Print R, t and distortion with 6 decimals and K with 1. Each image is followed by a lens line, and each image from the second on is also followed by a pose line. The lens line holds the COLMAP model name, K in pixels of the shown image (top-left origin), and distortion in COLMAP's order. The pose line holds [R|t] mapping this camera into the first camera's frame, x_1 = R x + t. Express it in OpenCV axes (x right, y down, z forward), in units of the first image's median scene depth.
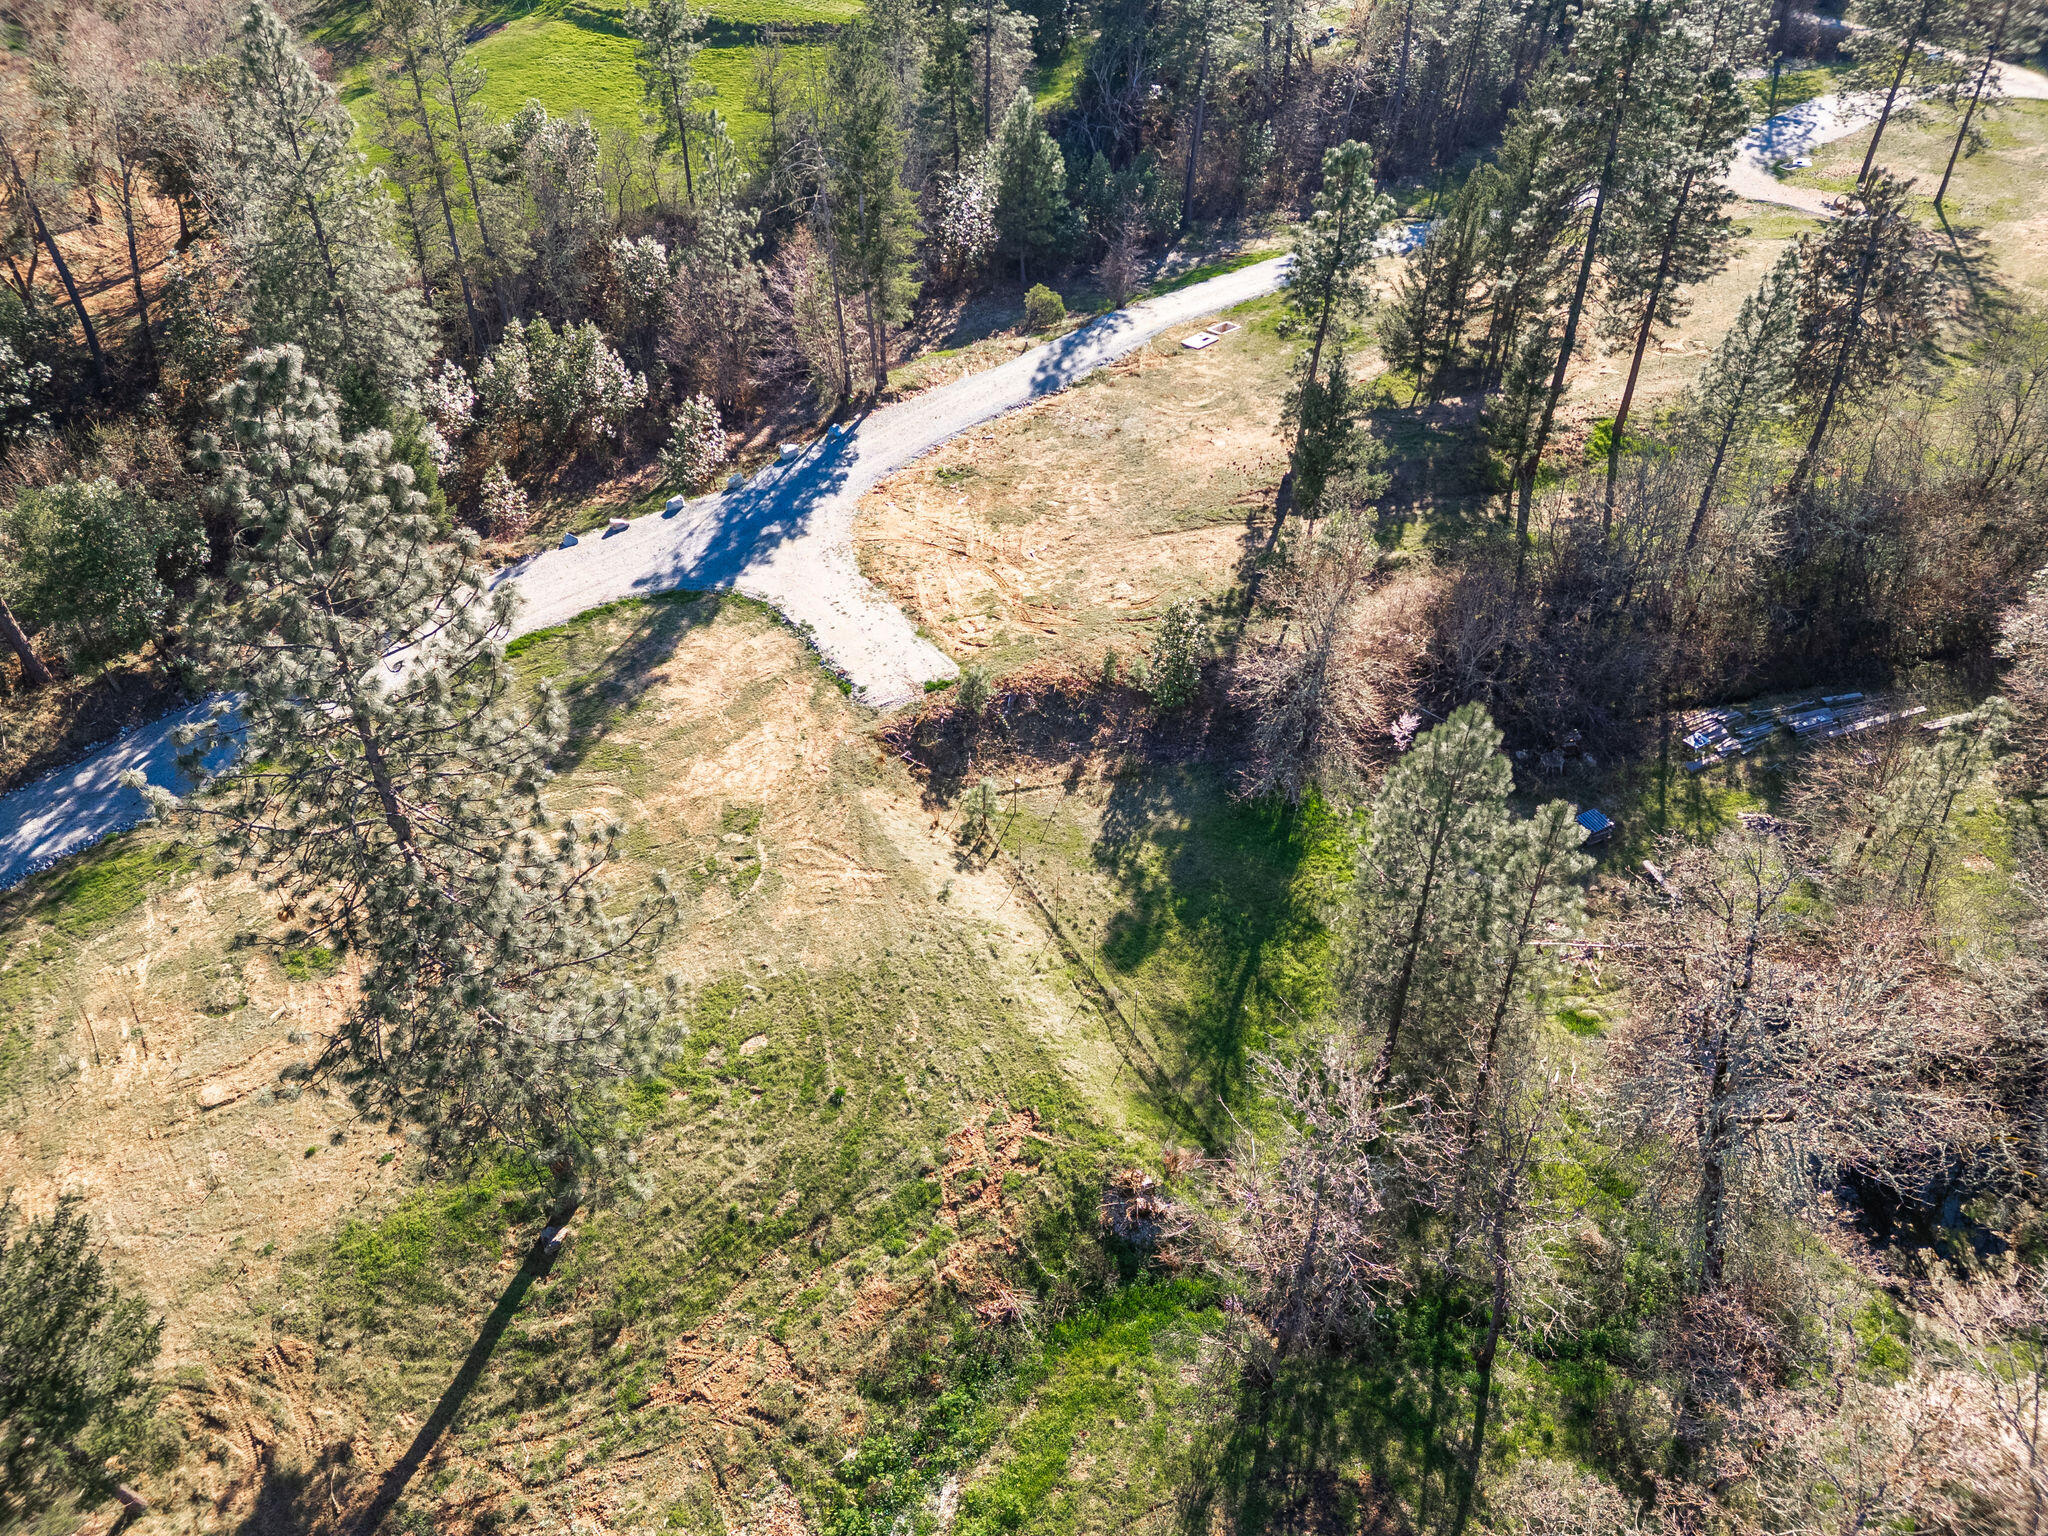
lens RADIAL K [[1436.3, 0, 1024.6], [0, 1436.3, 764.4], [0, 0, 1]] dist [0.068470, -0.061576]
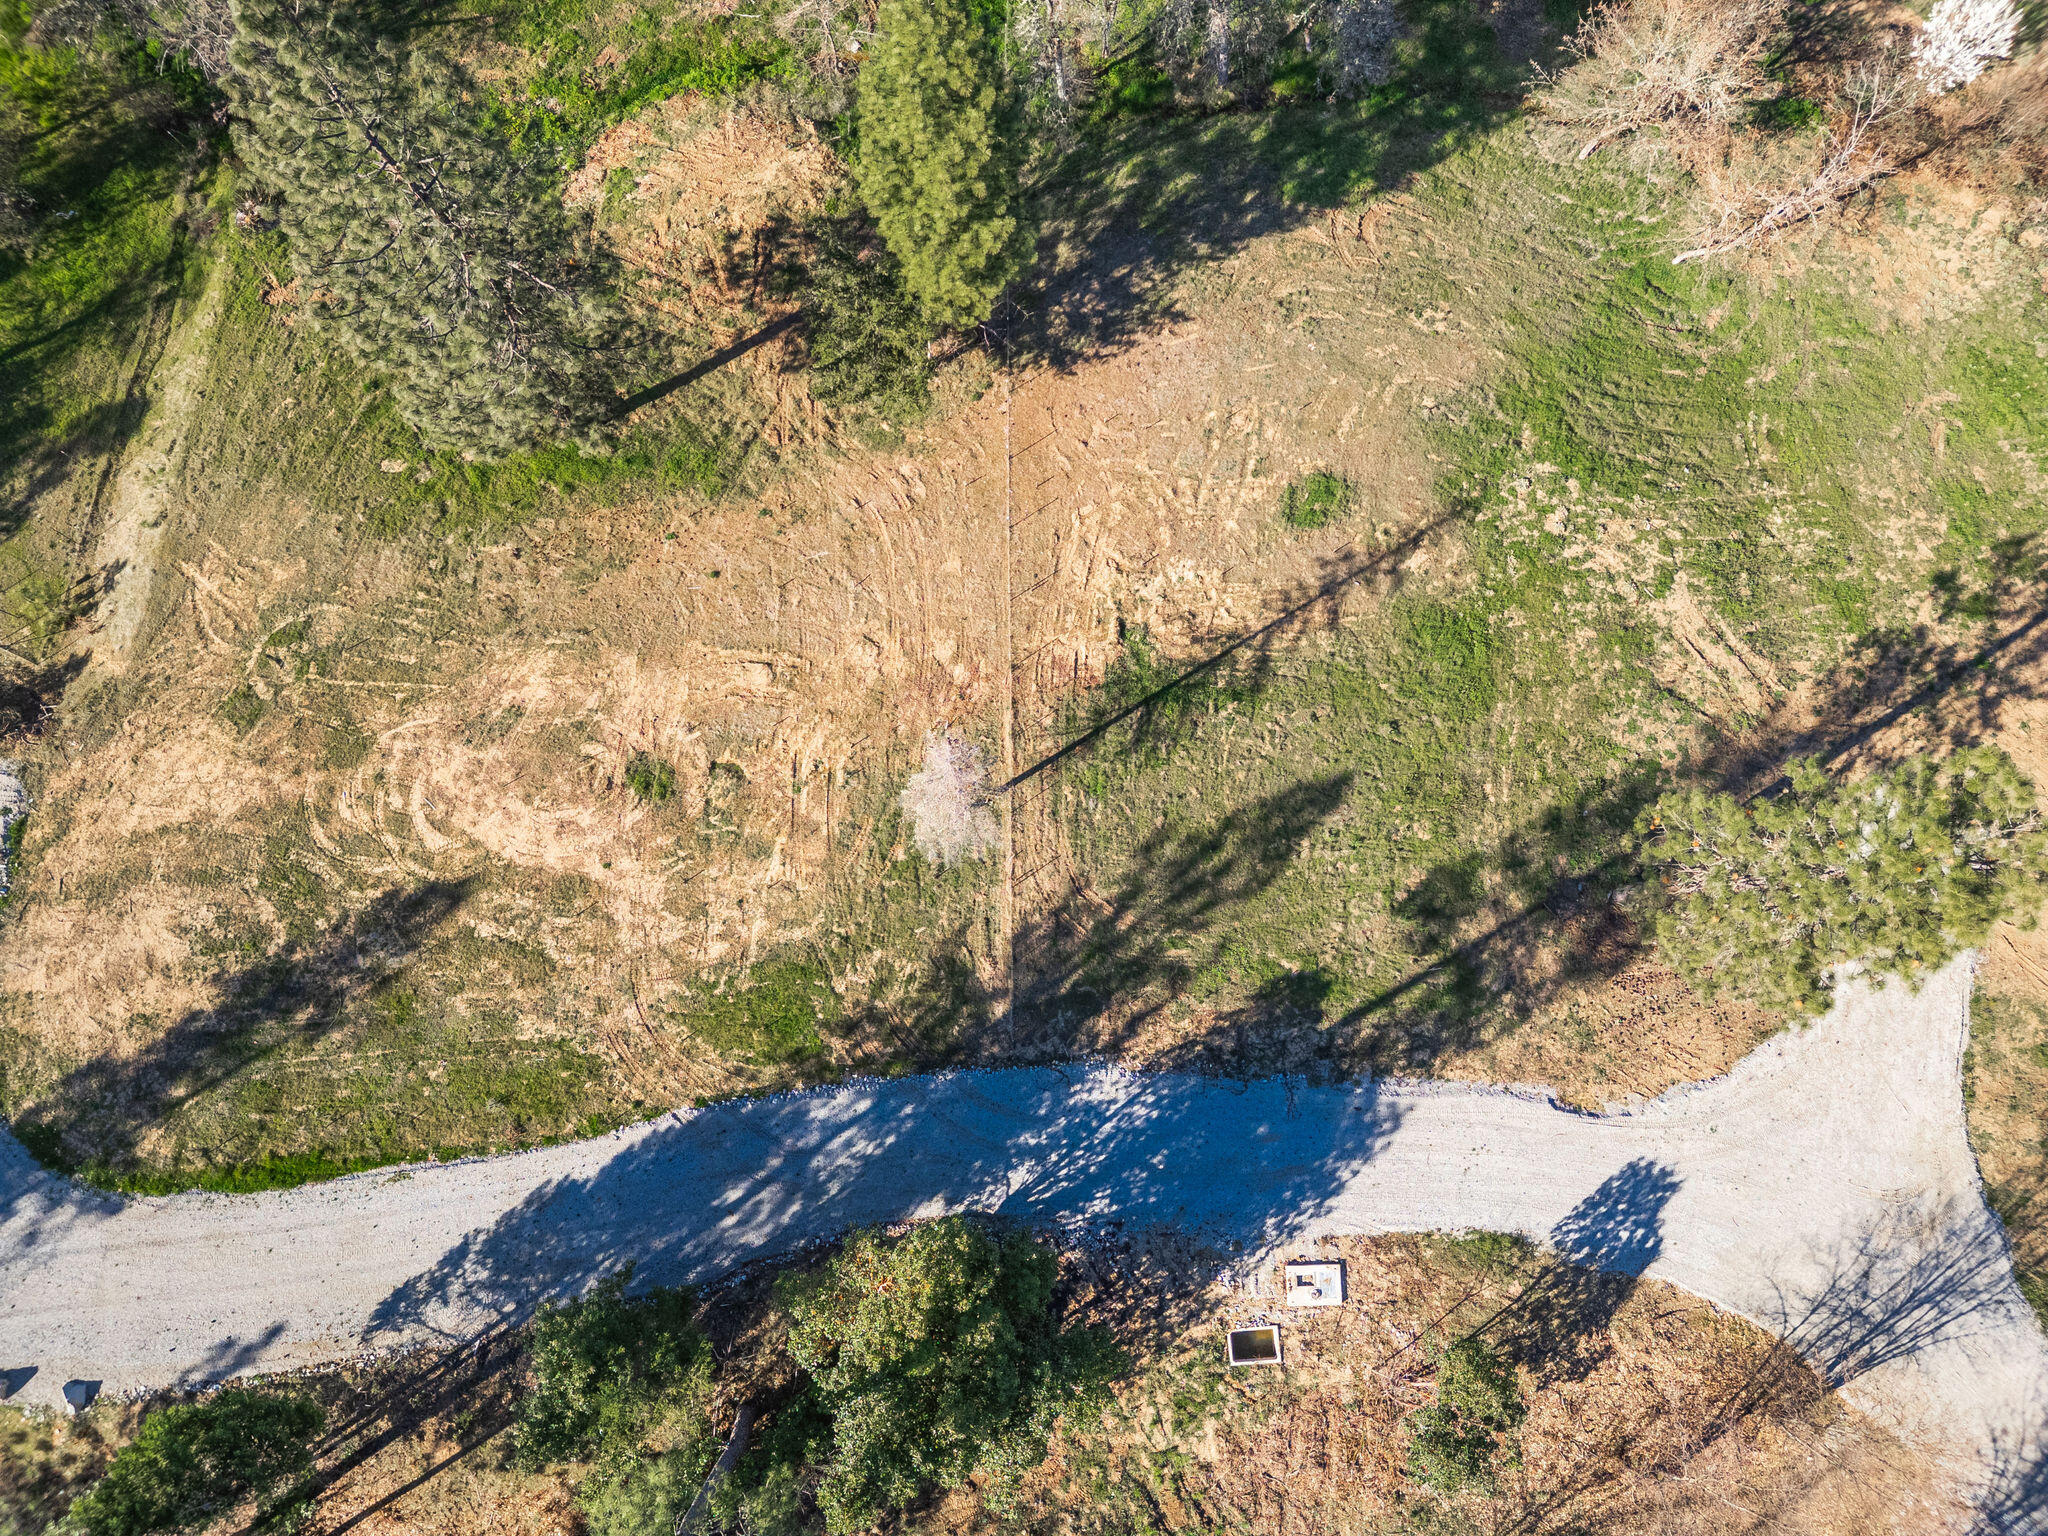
lens RADIAL K [[1436.3, 0, 1024.6], [0, 1436.3, 764.4], [0, 0, 1]] dist [0.068470, -0.061576]
pose [[-0.821650, -0.555934, 0.125814, -0.968204], [0.351053, -0.319667, 0.880099, -0.819873], [-0.449058, 0.767301, 0.457817, 0.414718]]
